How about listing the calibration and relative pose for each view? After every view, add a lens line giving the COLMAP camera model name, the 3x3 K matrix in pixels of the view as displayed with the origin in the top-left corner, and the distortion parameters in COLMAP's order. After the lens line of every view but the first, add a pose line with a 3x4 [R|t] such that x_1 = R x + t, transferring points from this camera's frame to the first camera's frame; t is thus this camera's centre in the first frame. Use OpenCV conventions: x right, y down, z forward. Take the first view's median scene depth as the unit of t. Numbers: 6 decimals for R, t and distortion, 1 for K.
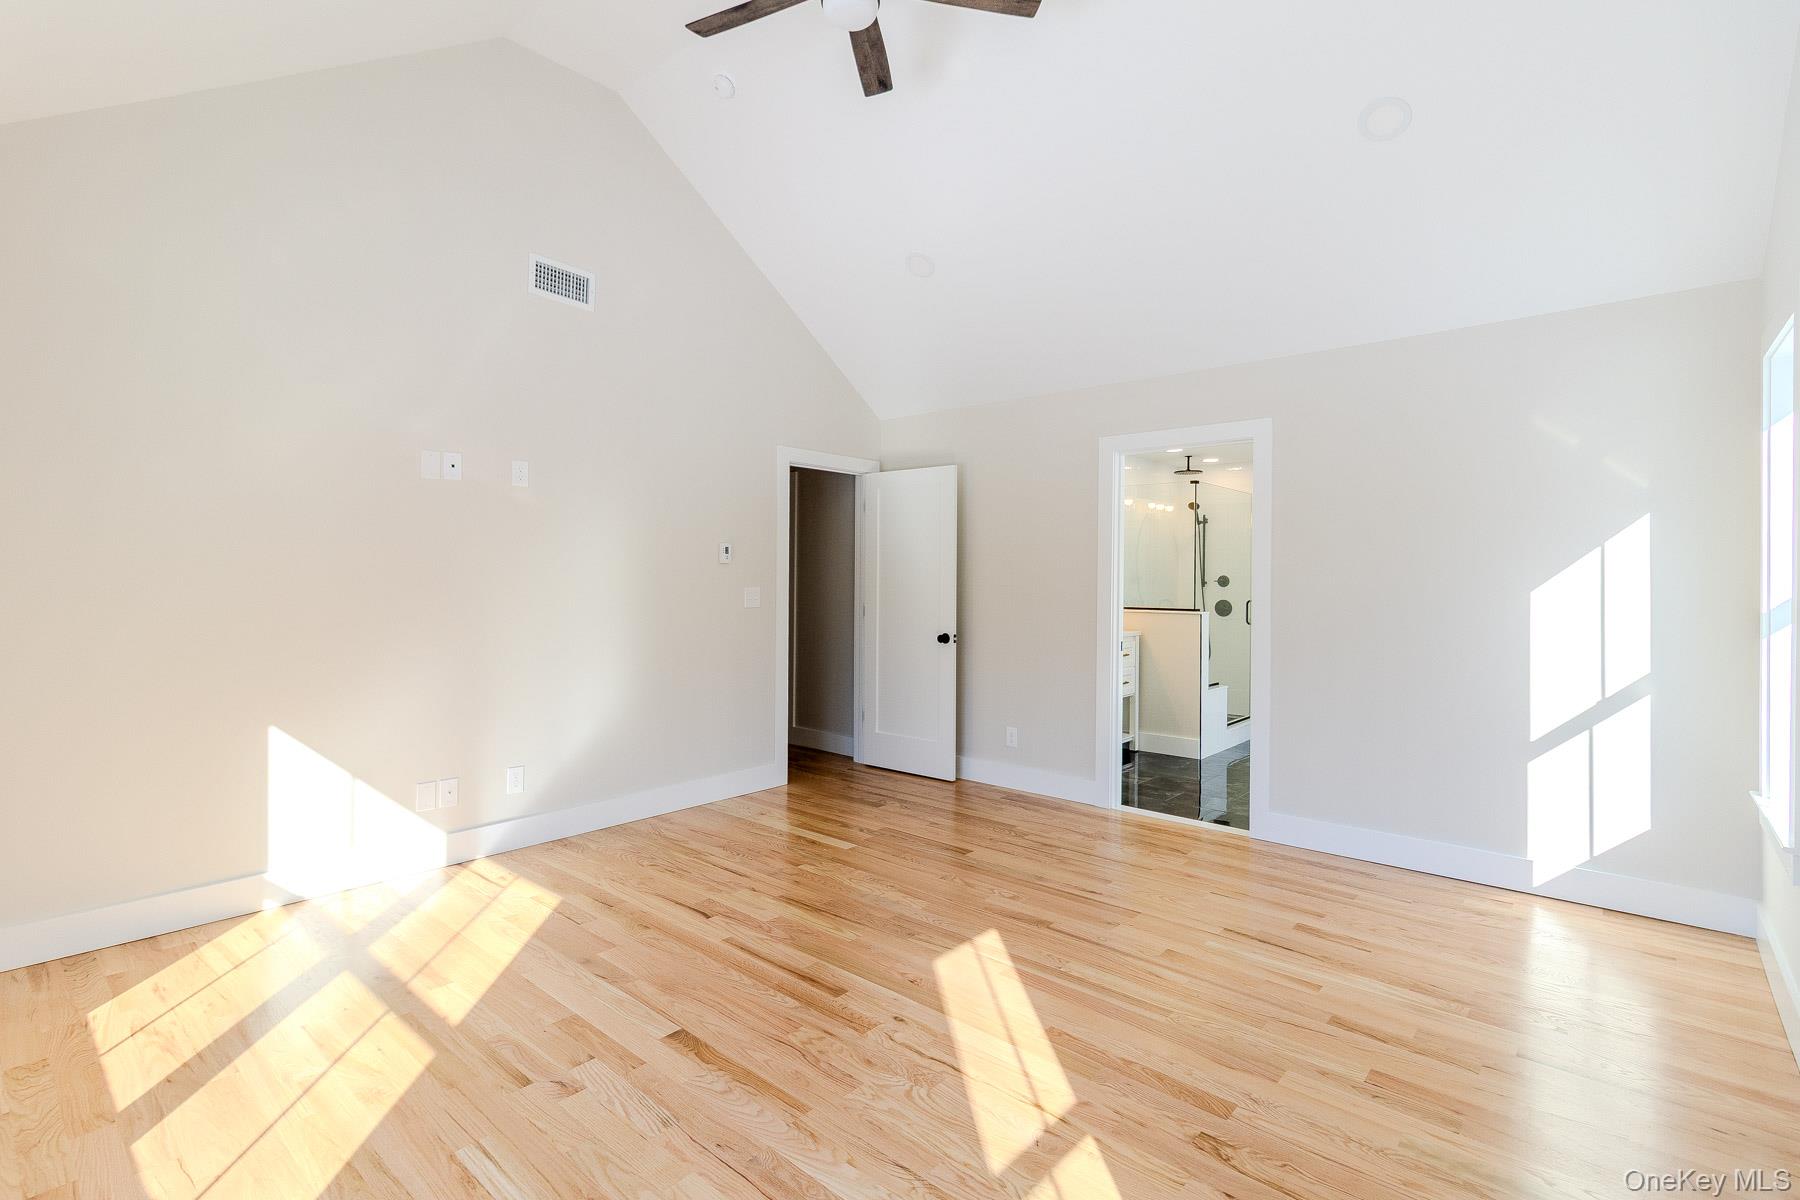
lens RADIAL K [[855.4, 0, 862.3], [0, 855.4, 583.3], [0, 0, 1]] dist [0.009784, 0.002608]
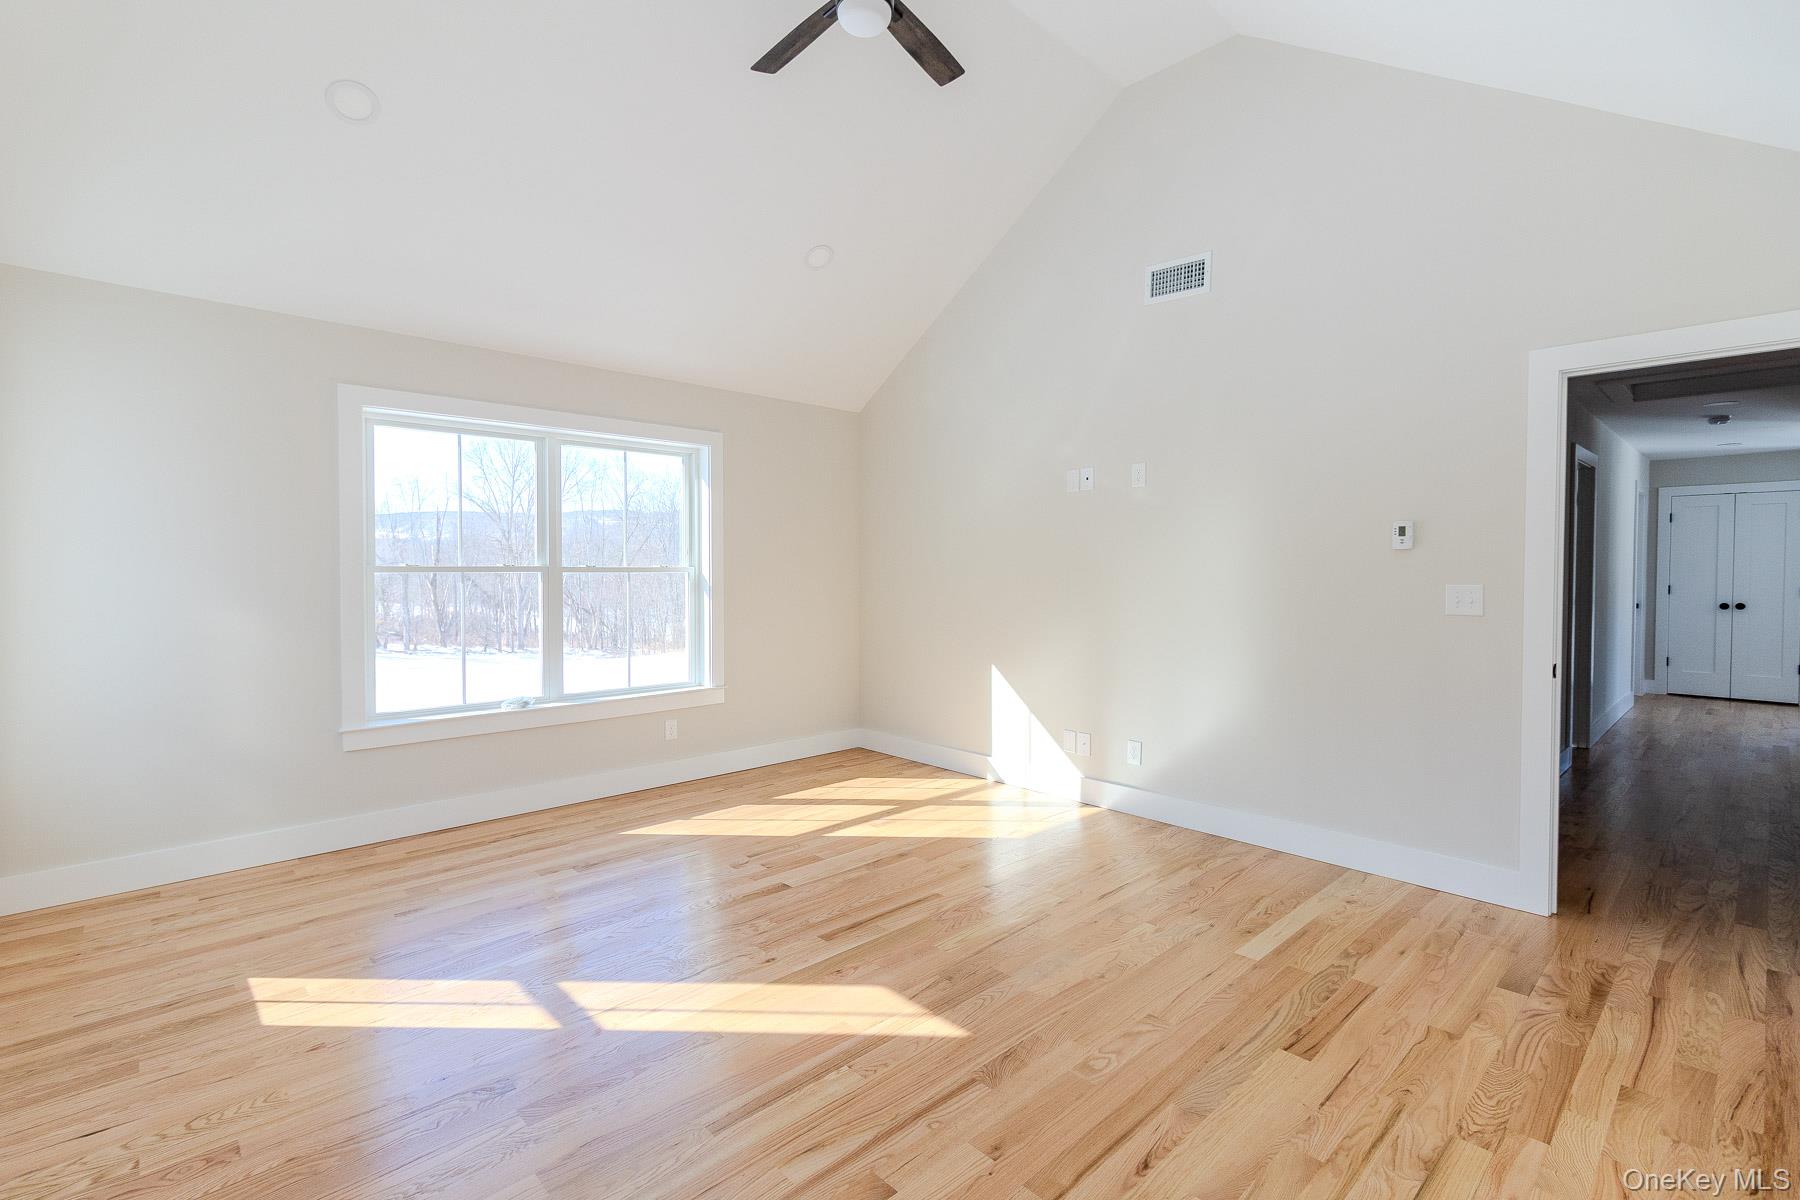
lens RADIAL K [[820.7, 0, 886.8], [0, 820.7, 599.2], [0, 0, 1]] dist [0.003067, 0.003531]
pose [[-0.086927, 0.029644, -0.995774, 0.810904], [-0.010154, 0.999479, 0.030640, 0.001751], [0.996163, 0.012774, -0.086581, 0.927167]]
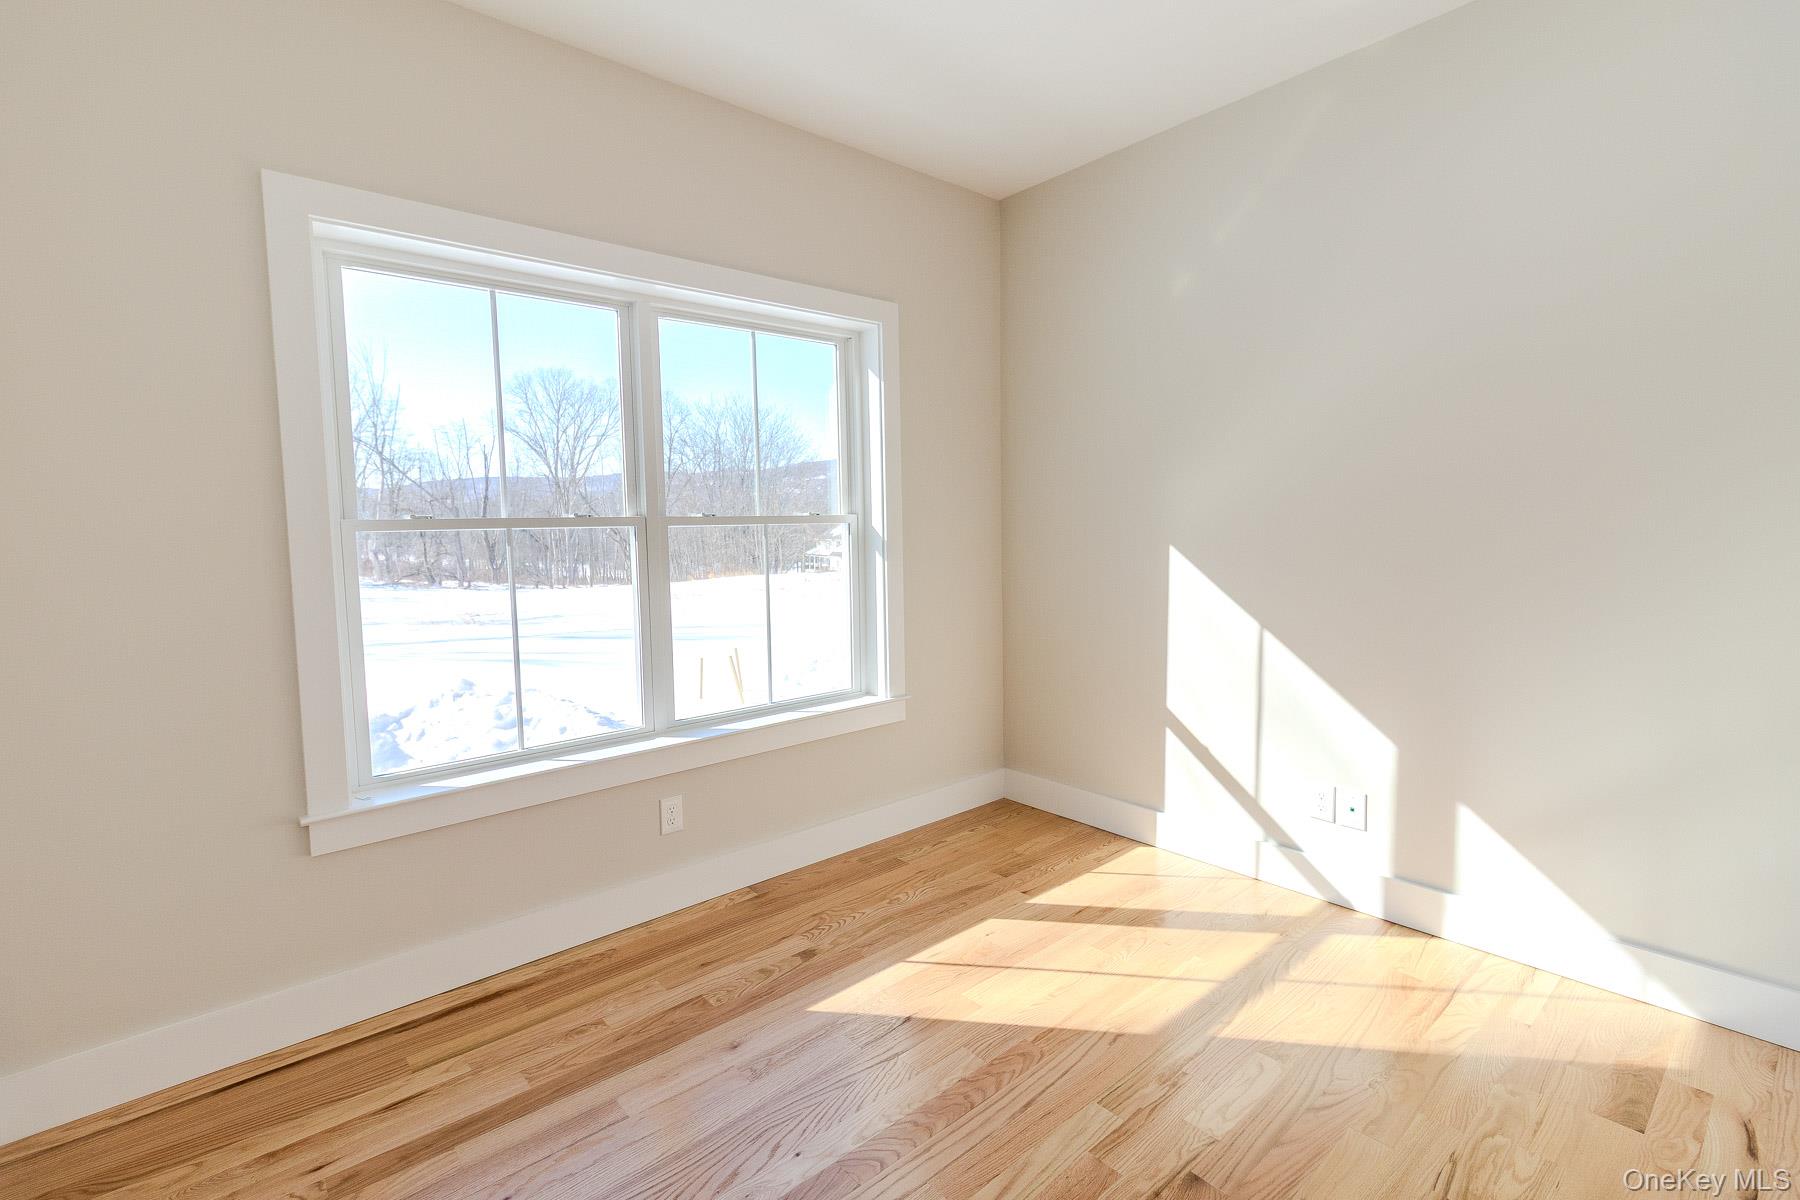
lens RADIAL K [[820.7, 0, 904.4], [0, 820.7, 595.7], [0, 0, 1]] dist [0.003067, 0.003531]
pose [[-0.116410, 0.080093, -0.989967, 0.314797], [0.015763, 0.996767, 0.078790, 0.013276], [0.993076, -0.006433, -0.117296, 0.614003]]
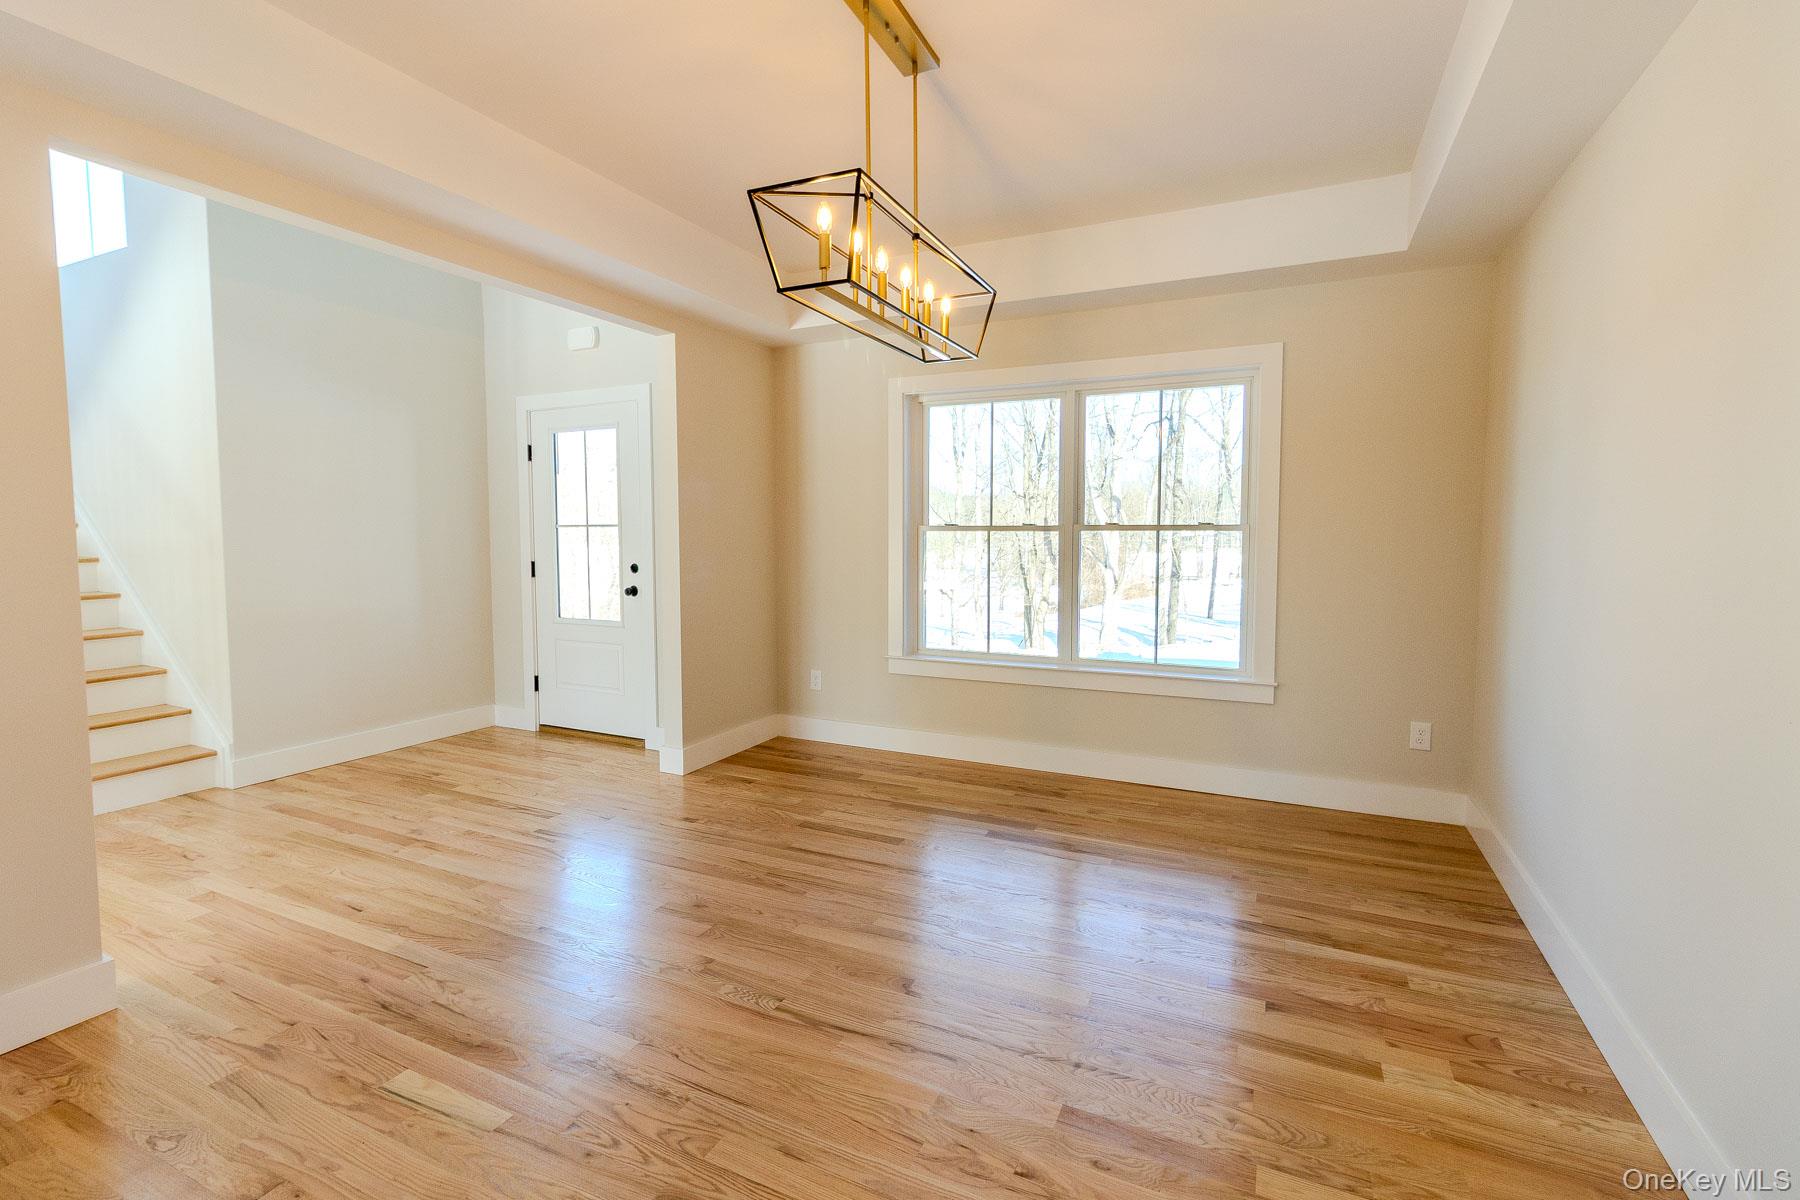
lens RADIAL K [[820.7, 0, 897.8], [0, 820.7, 602.1], [0, 0, 1]] dist [0.003067, 0.003531]
pose [[-0.960670, 0.031740, -0.275874, 0.146813], [0.001635, 0.994076, 0.108677, -0.025244], [0.277689, 0.103952, -0.955030, 1.444148]]
